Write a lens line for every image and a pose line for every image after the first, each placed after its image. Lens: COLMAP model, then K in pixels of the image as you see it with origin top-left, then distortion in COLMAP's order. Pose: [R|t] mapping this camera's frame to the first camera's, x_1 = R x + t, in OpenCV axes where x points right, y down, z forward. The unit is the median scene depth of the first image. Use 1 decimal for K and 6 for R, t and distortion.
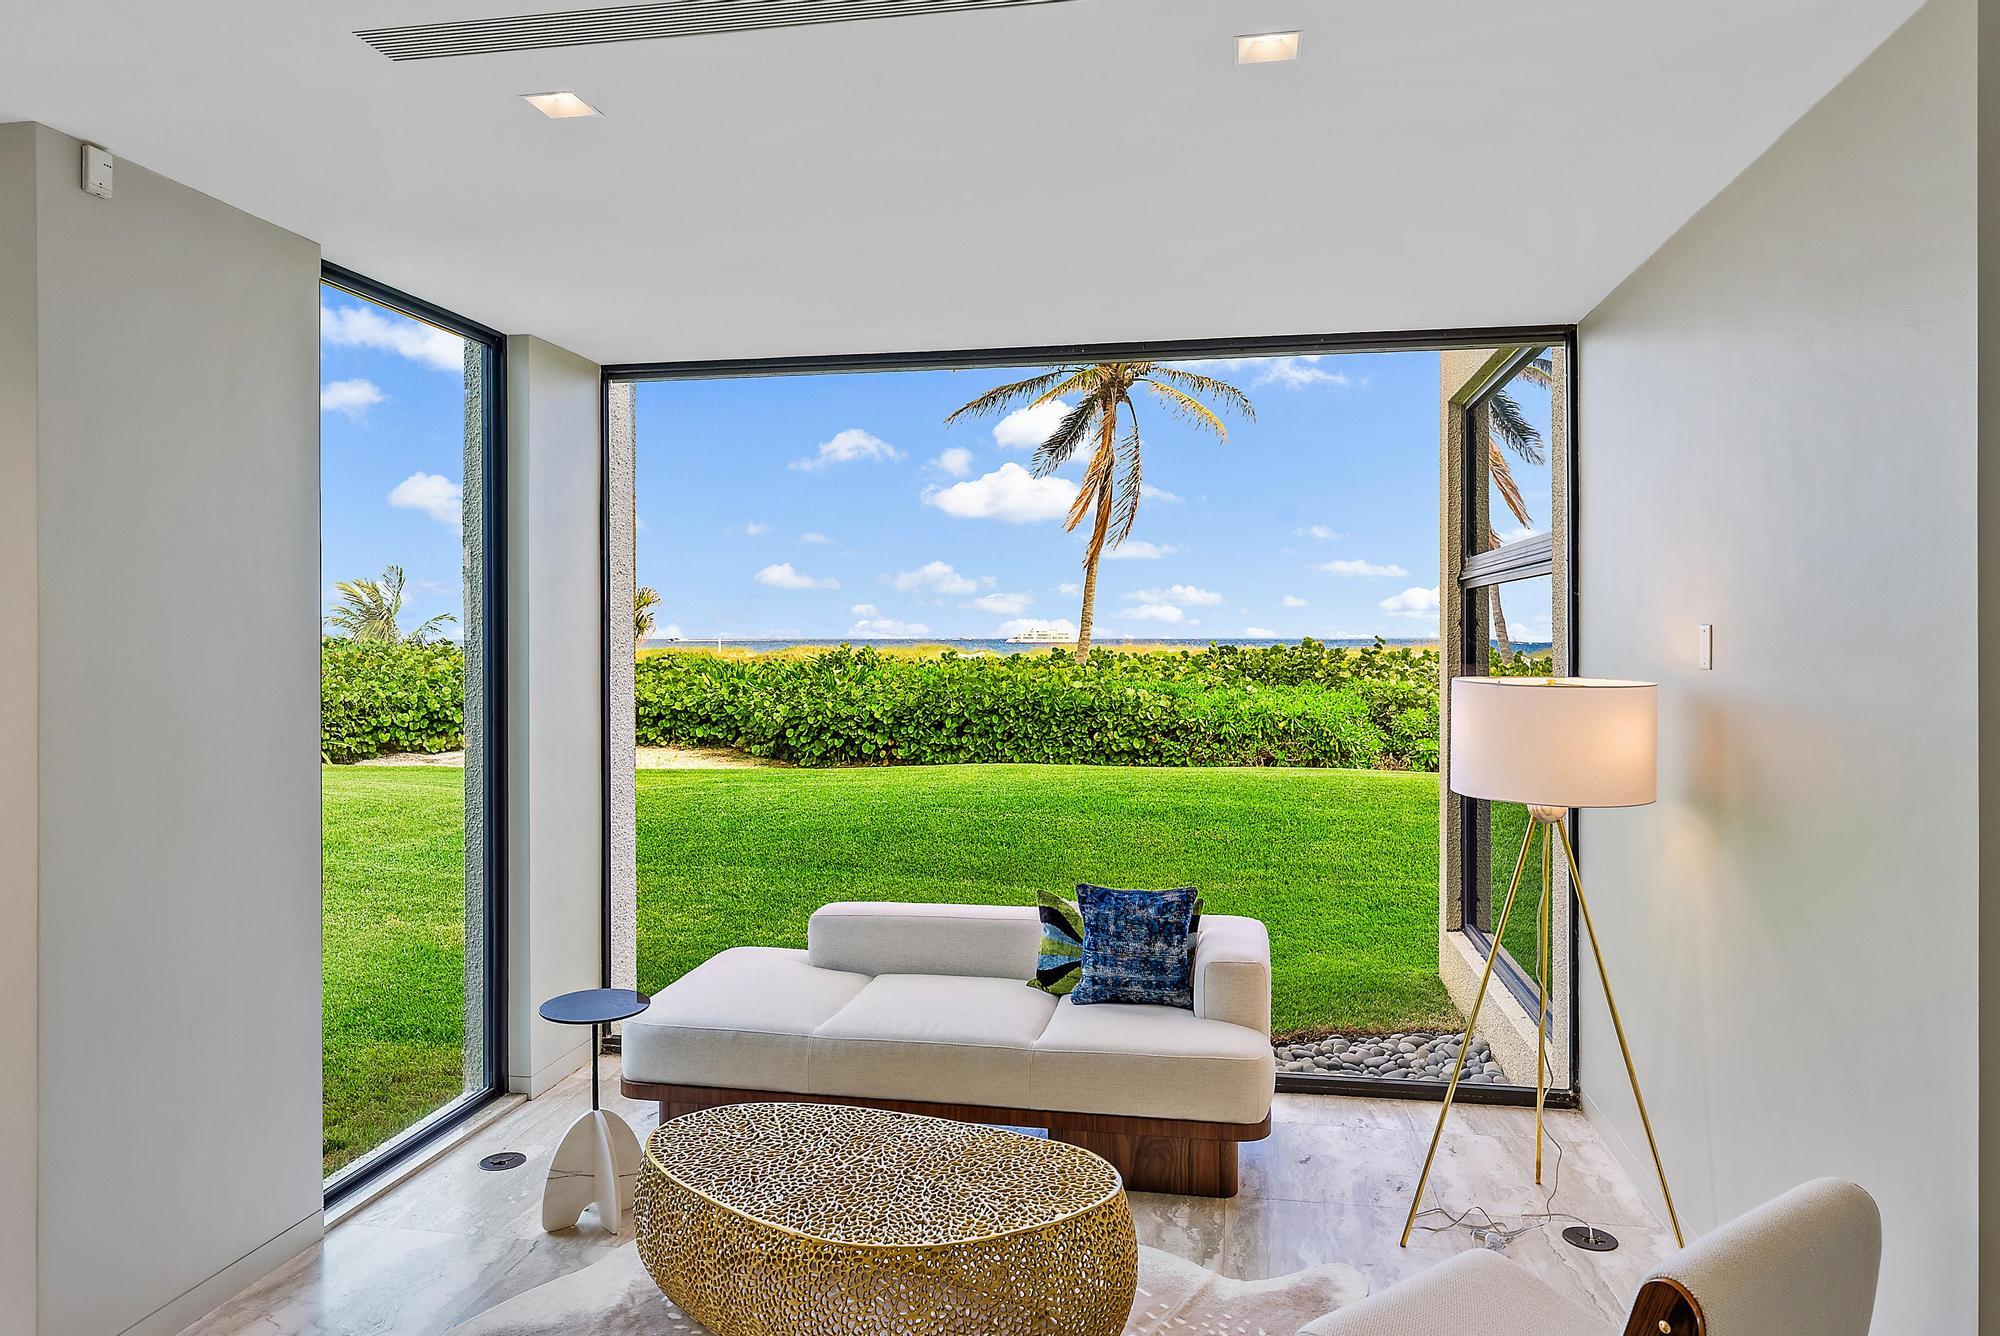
lens RADIAL K [[1291.3, 0, 1015.4], [0, 1291.3, 637.8], [0, 0, 1]] dist [0.003508, 0.004180]
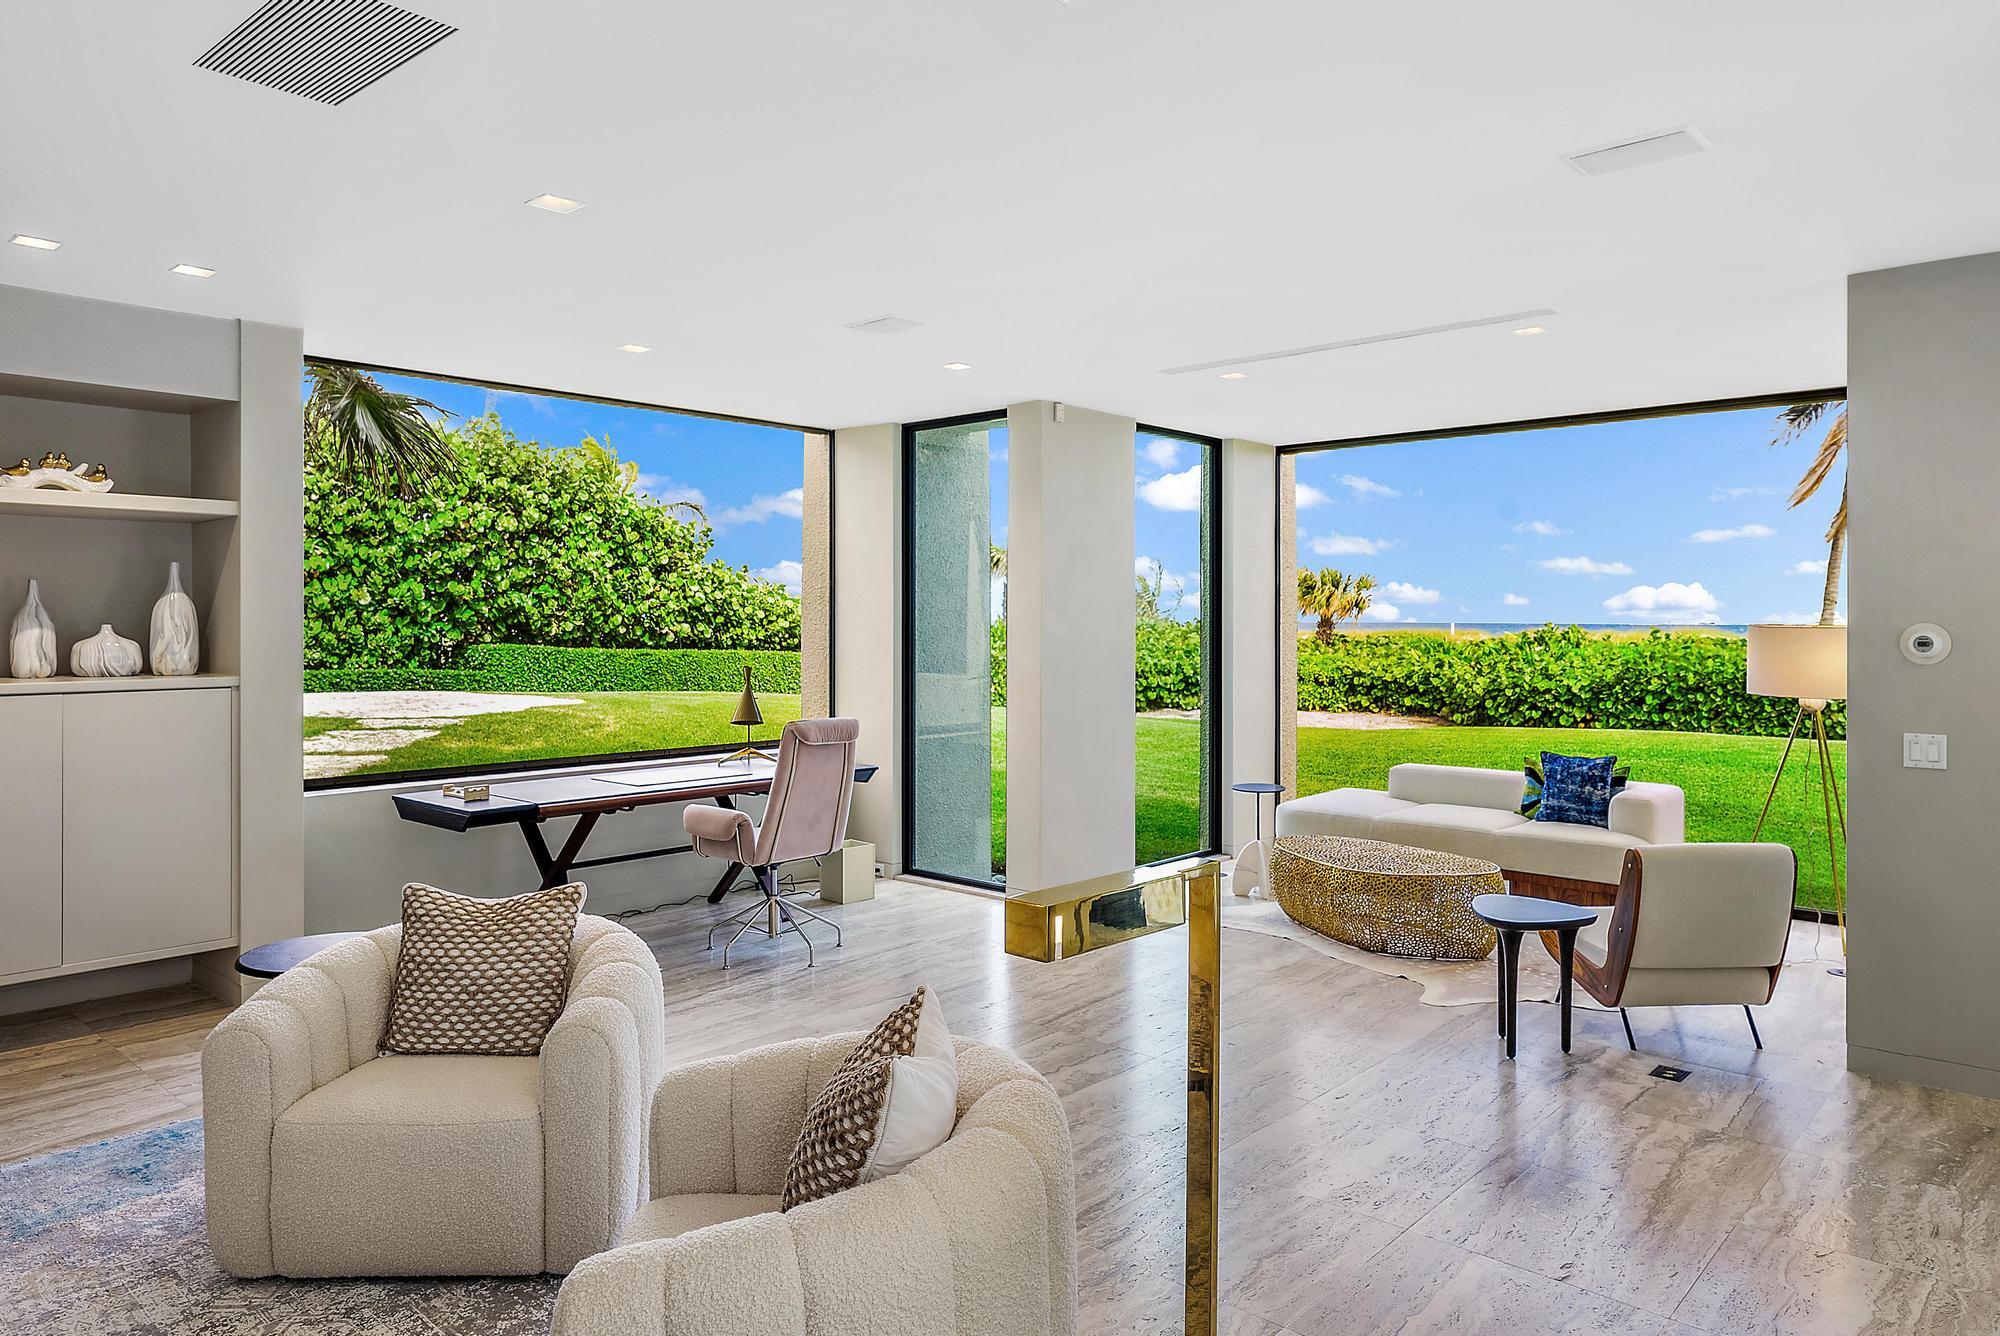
lens RADIAL K [[1285.2, 0, 1006.9], [0, 1285.2, 611.3], [0, 0, 1]] dist [0.003629, -0.001205]
pose [[0.844898, -0.000995, -0.534926, 0.062786], [-0.003040, 0.999973, -0.006660, 0.004407], [0.534918, 0.007253, 0.844873, -0.135825]]
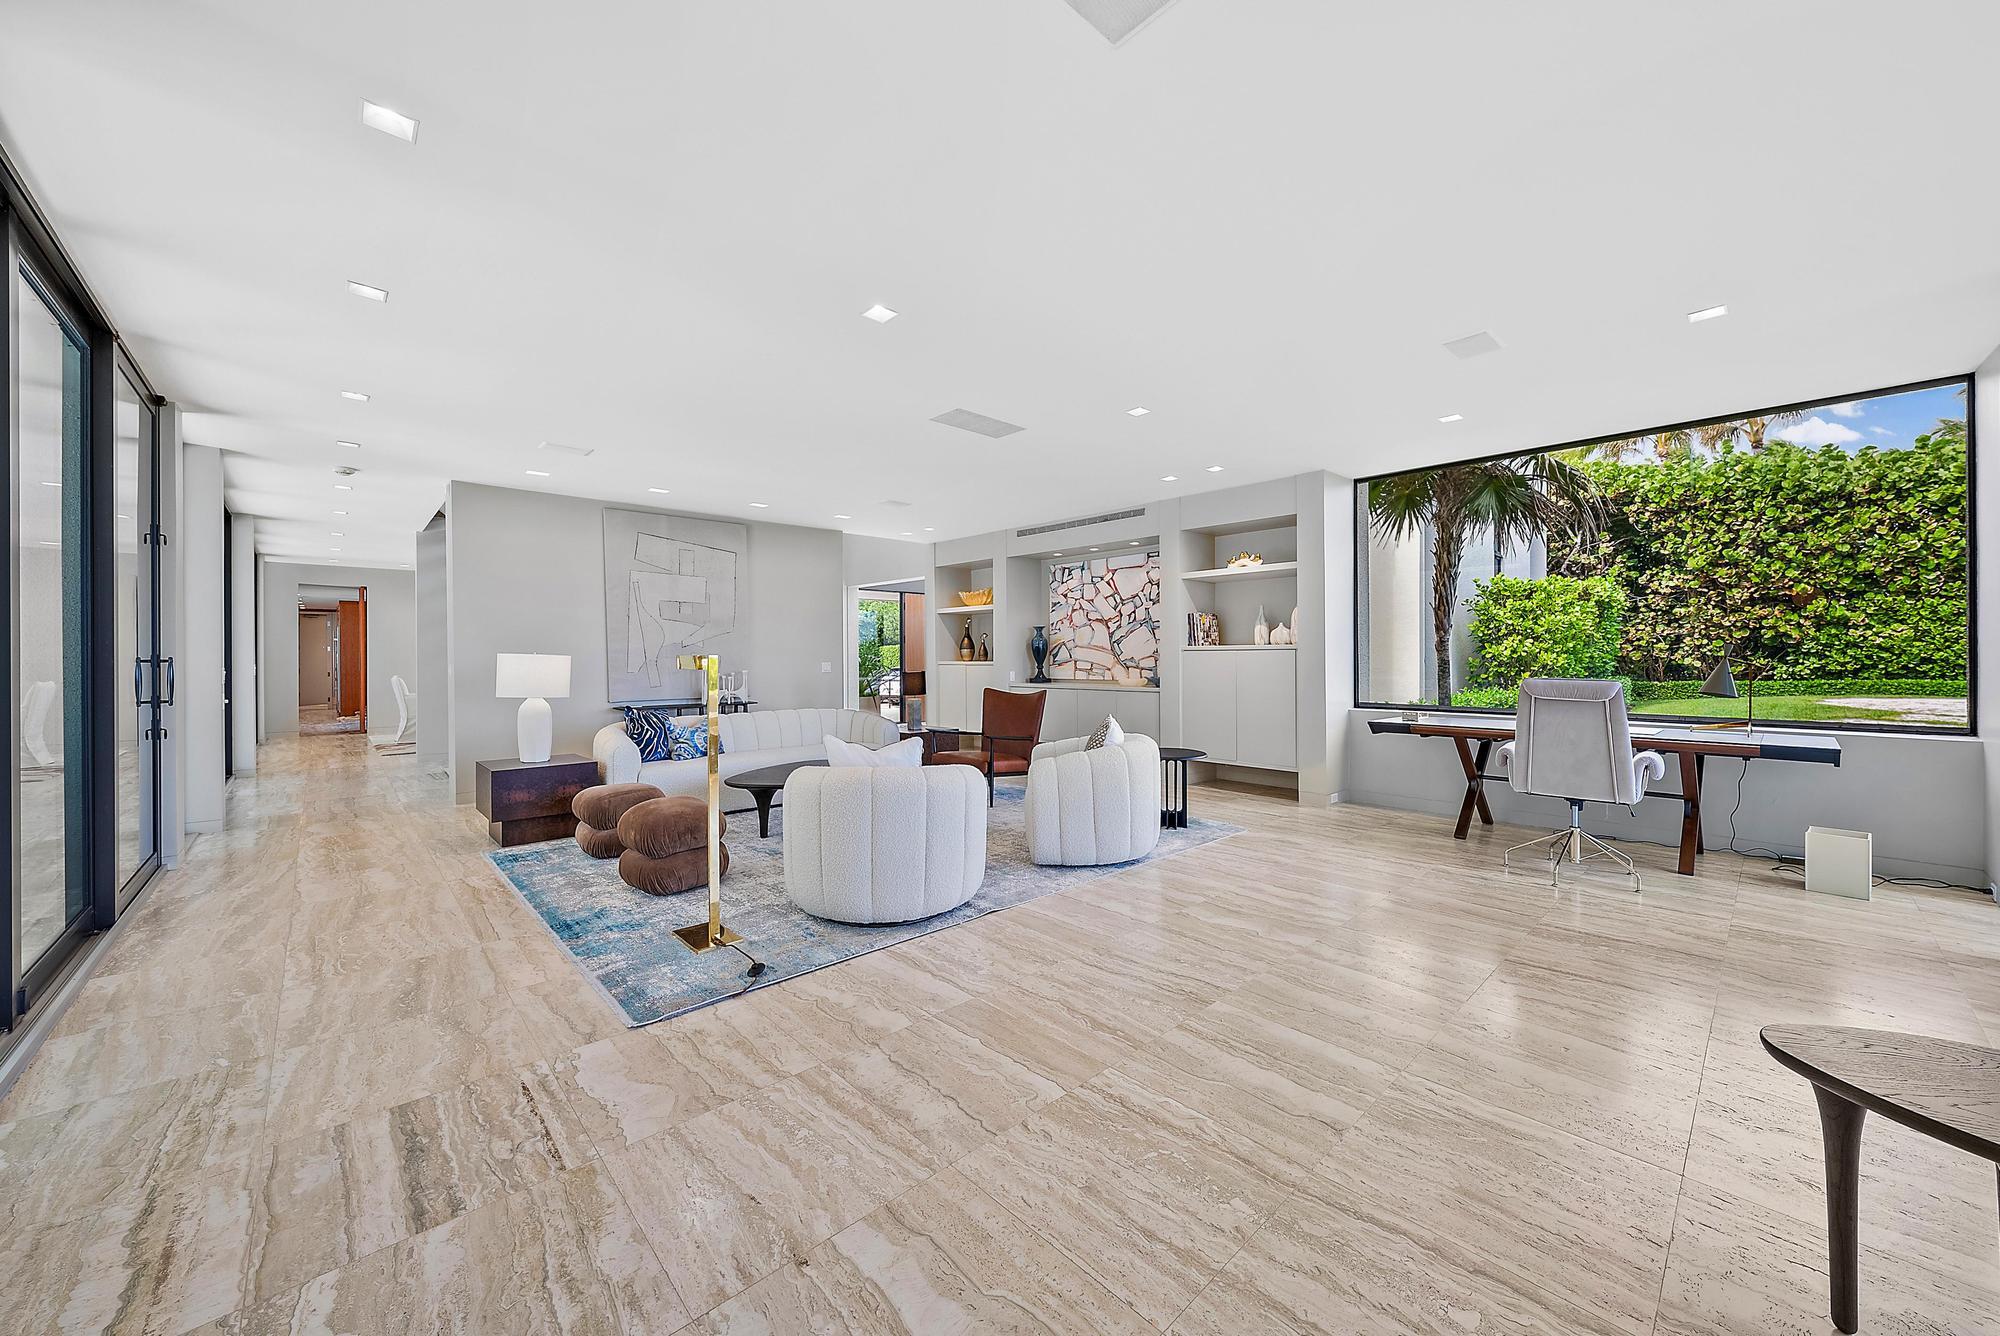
lens RADIAL K [[730.4, 0, 1000.7], [0, 730.4, 656.4], [0, 0, 1]] dist [0.000601, -0.000151]
pose [[-0.604395, 0.004312, -0.796673, 0.106993], [0.004157, 0.999989, 0.002259, 0.017396], [0.796674, -0.001947, -0.604406, 0.048998]]
